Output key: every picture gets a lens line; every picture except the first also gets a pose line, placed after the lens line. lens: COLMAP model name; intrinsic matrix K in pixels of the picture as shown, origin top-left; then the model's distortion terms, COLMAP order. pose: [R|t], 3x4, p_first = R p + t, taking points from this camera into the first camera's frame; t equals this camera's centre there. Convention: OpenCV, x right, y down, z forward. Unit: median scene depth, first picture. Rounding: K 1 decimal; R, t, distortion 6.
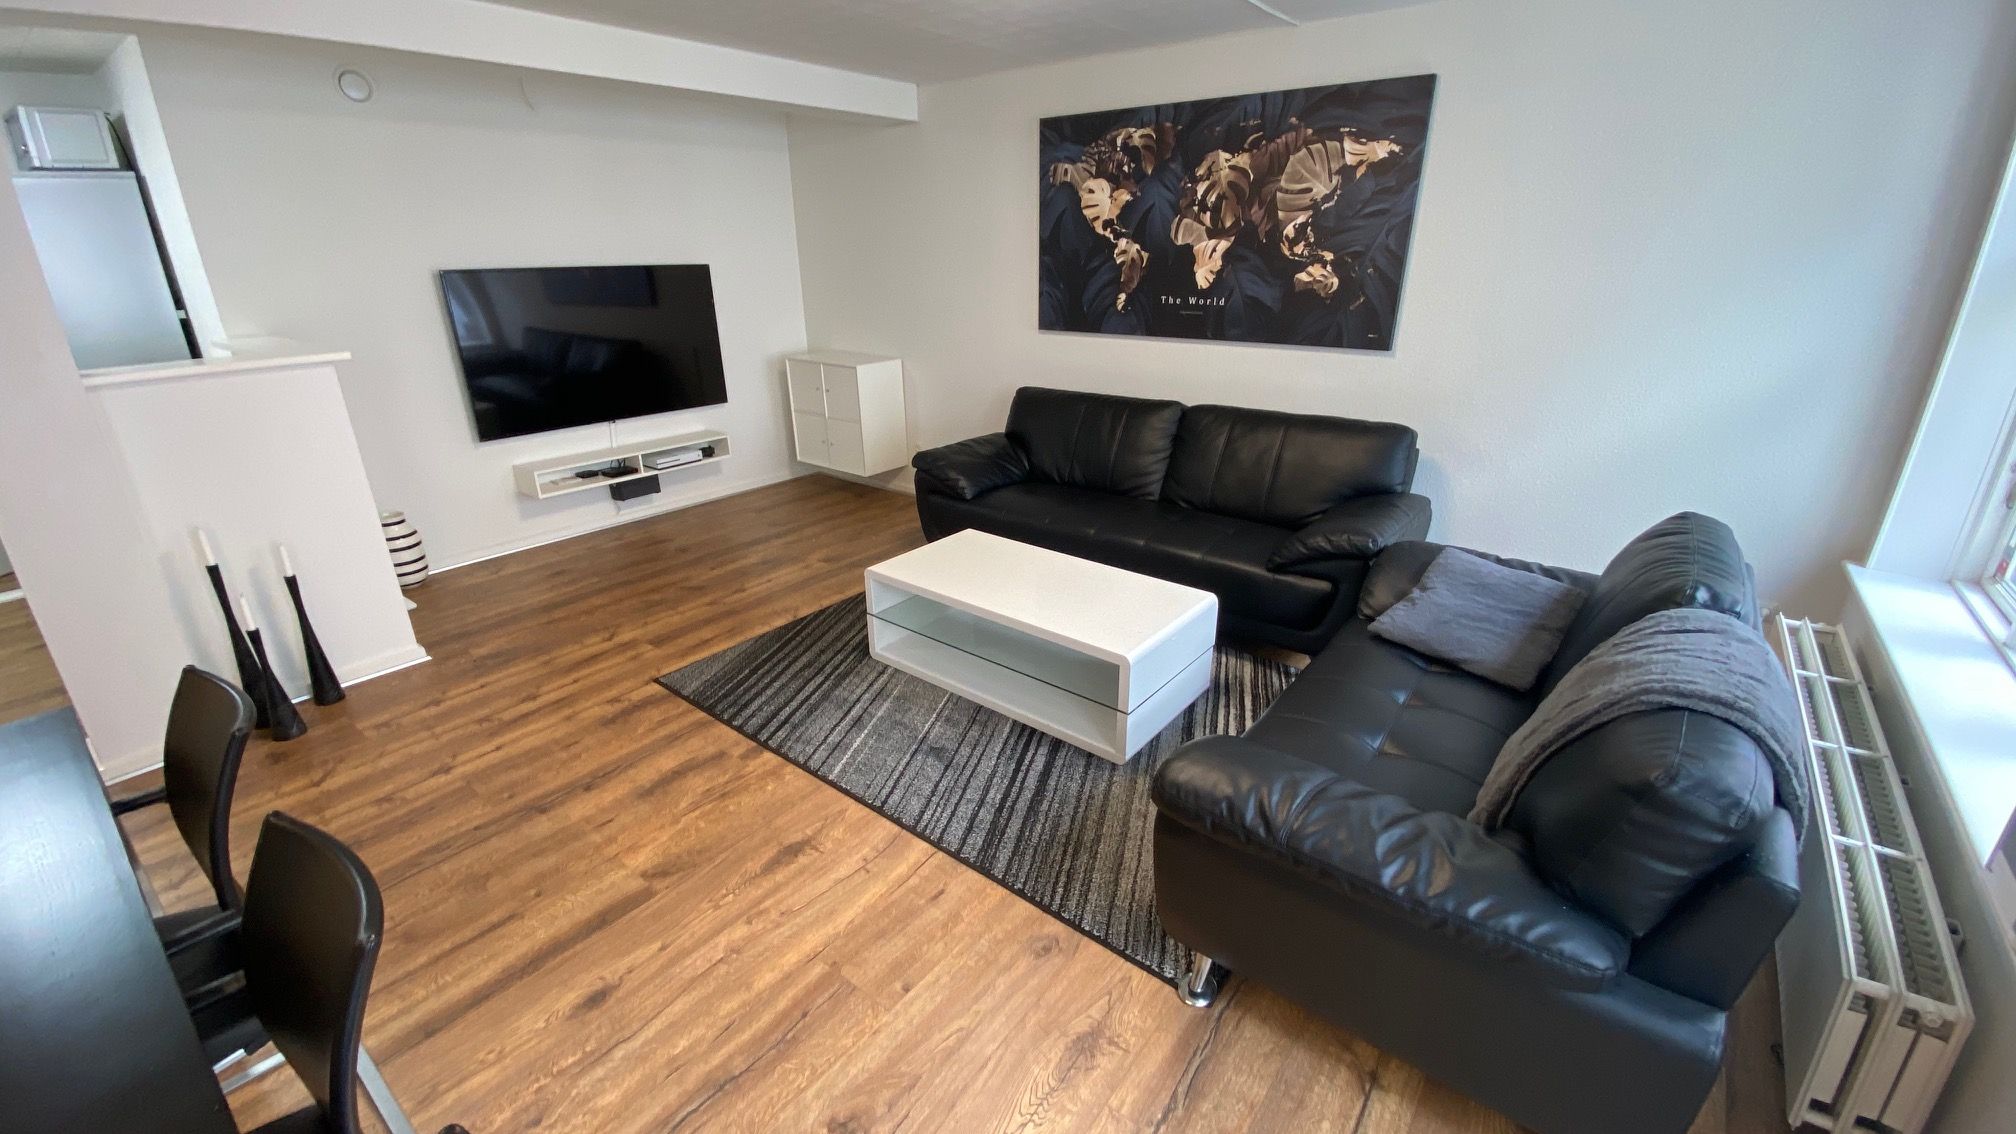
lens RADIAL K [[816.6, 0, 1008.0], [0, 816.6, 567.0], [0, 0, 1]] dist [0.030803, -0.042540]
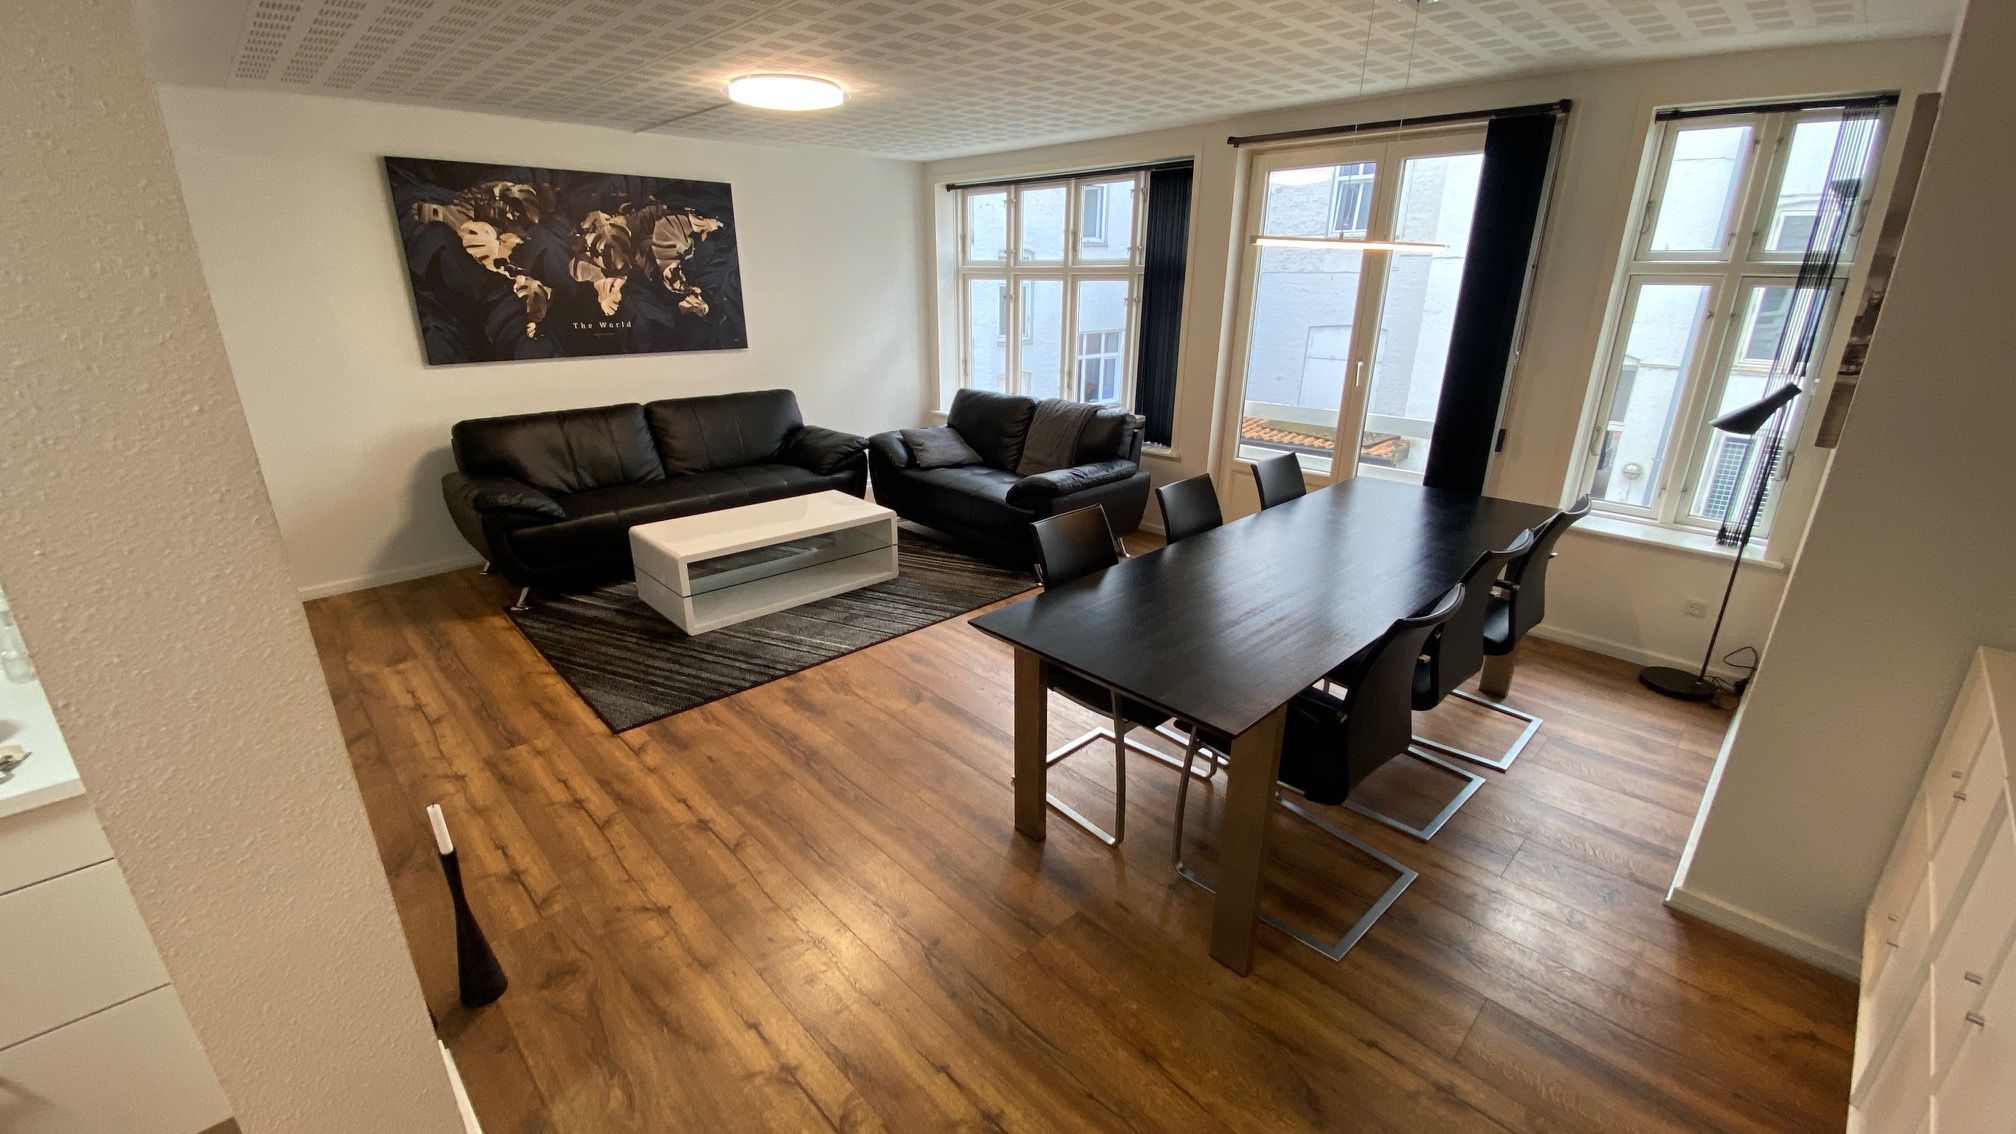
lens RADIAL K [[816.6, 0, 1008.0], [0, 816.6, 567.0], [0, 0, 1]] dist [0.030803, -0.042540]
pose [[0.141997, -0.336748, 0.930826, -1.052368], [0.336434, 0.900793, 0.274561, -0.134572], [-0.930940, 0.274175, 0.241203, 0.229427]]
